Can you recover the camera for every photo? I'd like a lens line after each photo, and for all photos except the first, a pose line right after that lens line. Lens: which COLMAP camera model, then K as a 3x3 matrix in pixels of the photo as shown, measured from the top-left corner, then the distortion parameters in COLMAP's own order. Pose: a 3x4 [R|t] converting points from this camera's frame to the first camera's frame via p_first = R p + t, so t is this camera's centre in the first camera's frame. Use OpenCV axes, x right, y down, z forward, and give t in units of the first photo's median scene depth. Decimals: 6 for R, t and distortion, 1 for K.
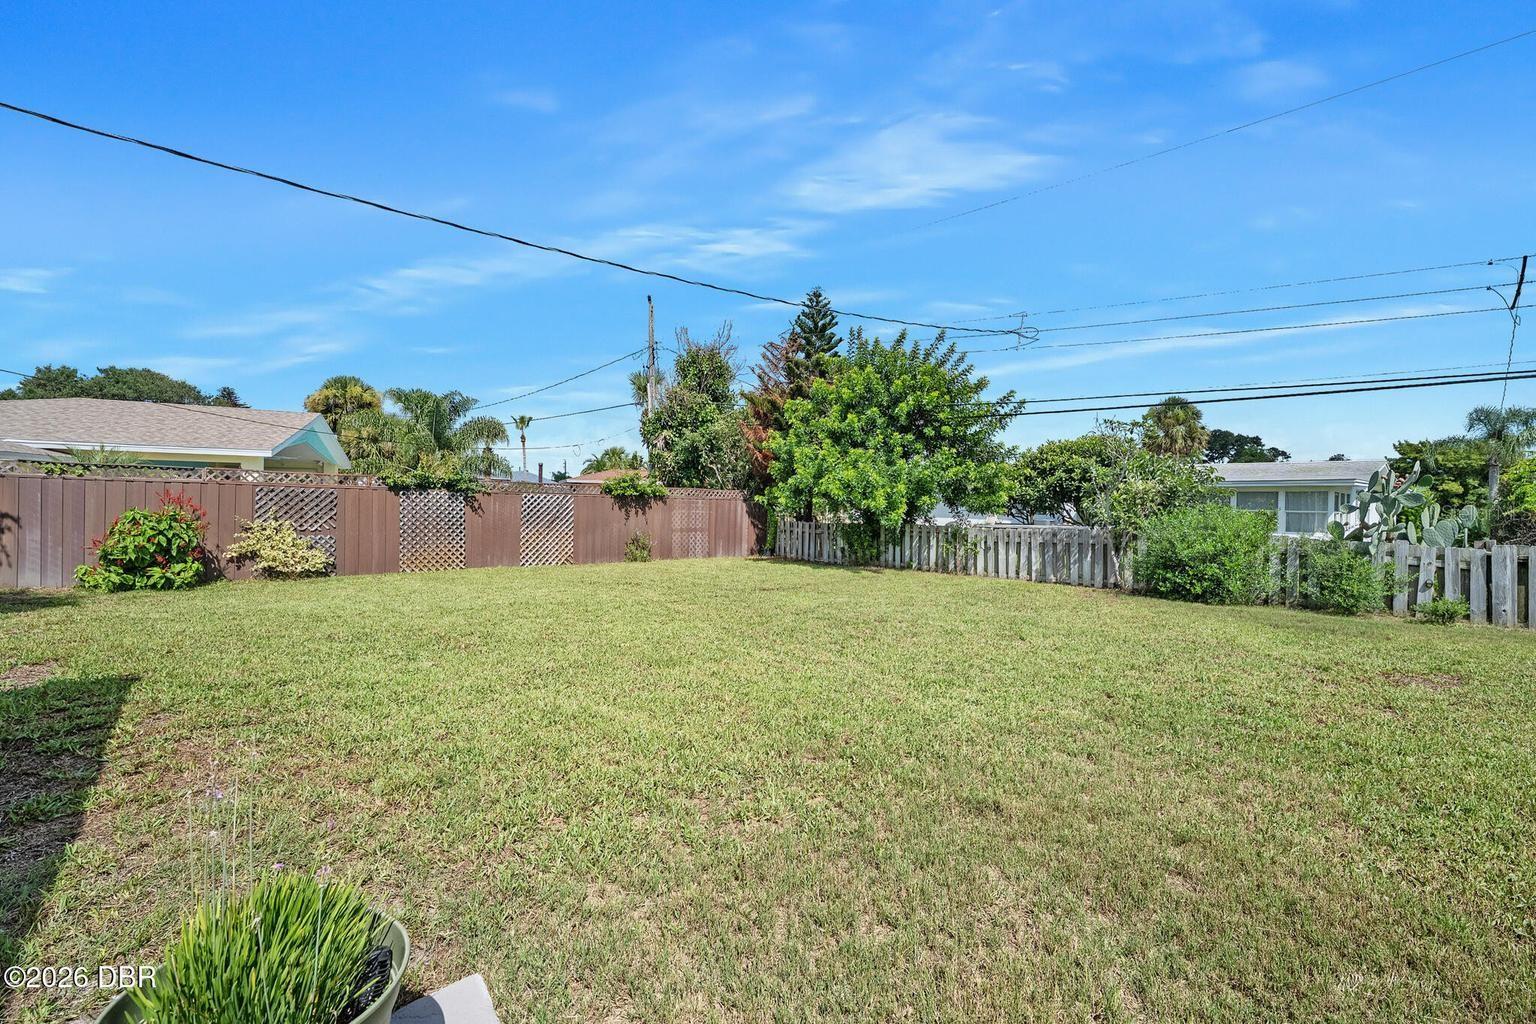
lens RADIAL K [[640.4, 0, 772.3], [0, 640.4, 508.5], [0, 0, 1]] dist [-0.009890, 0.000368]
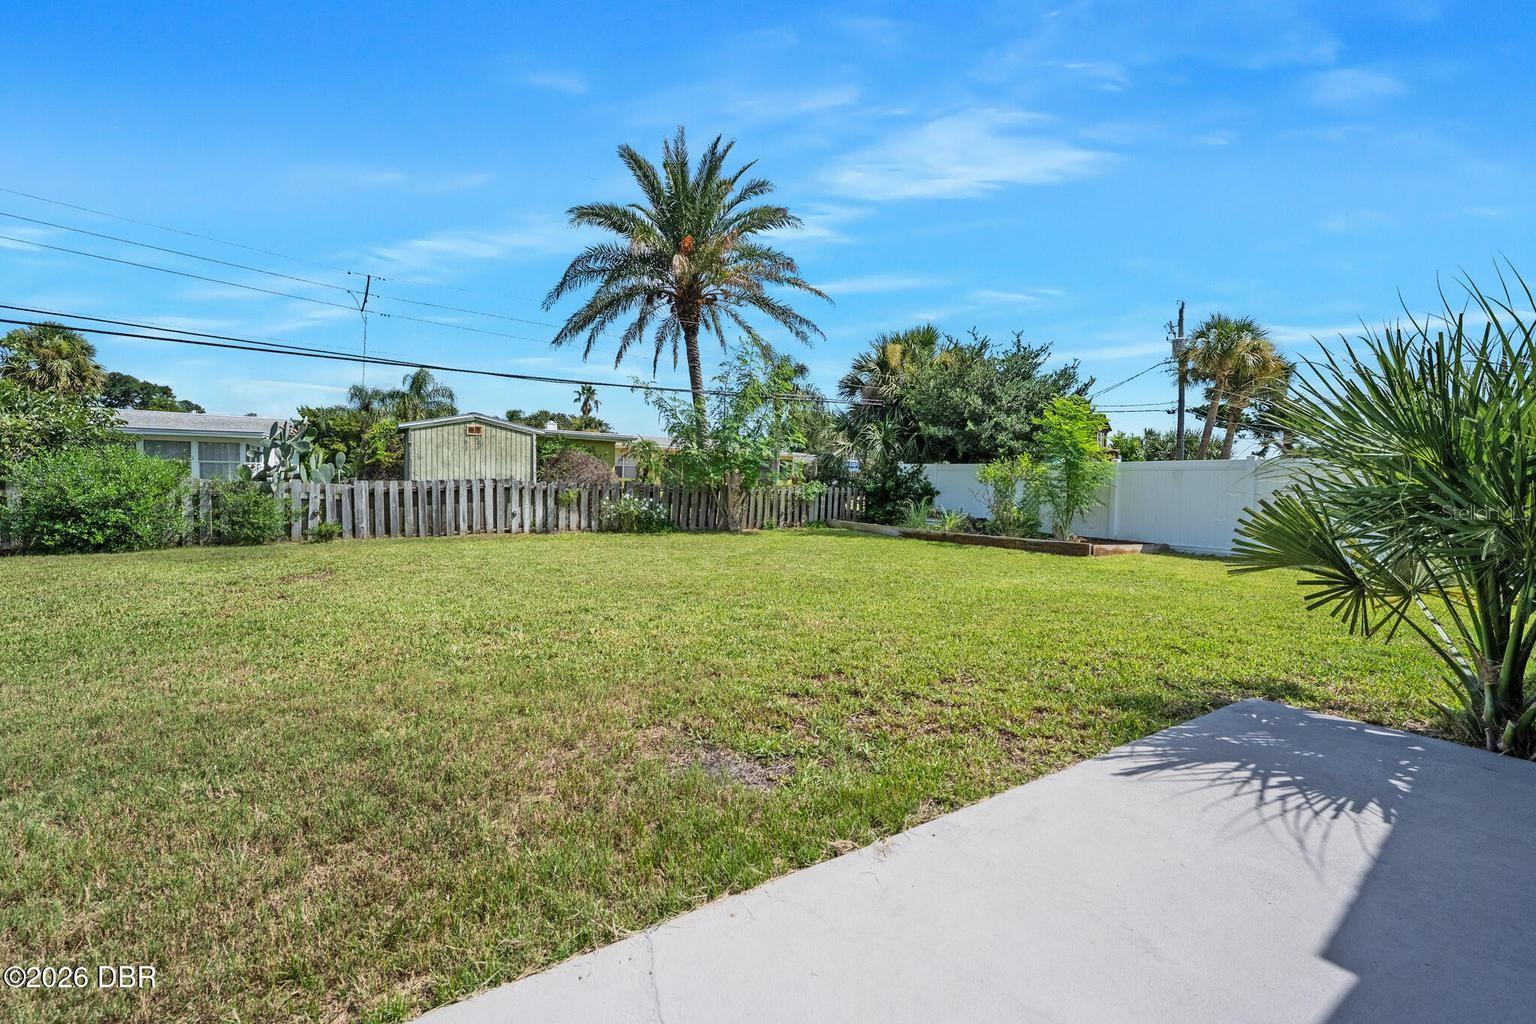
lens RADIAL K [[640.4, 0, 772.3], [0, 640.4, 508.5], [0, 0, 1]] dist [-0.009890, 0.000368]
pose [[0.161719, -0.048658, 0.985636, -0.070572], [-0.011390, 0.998625, 0.051168, 0.028745], [-0.986771, -0.019501, 0.160943, -0.099587]]
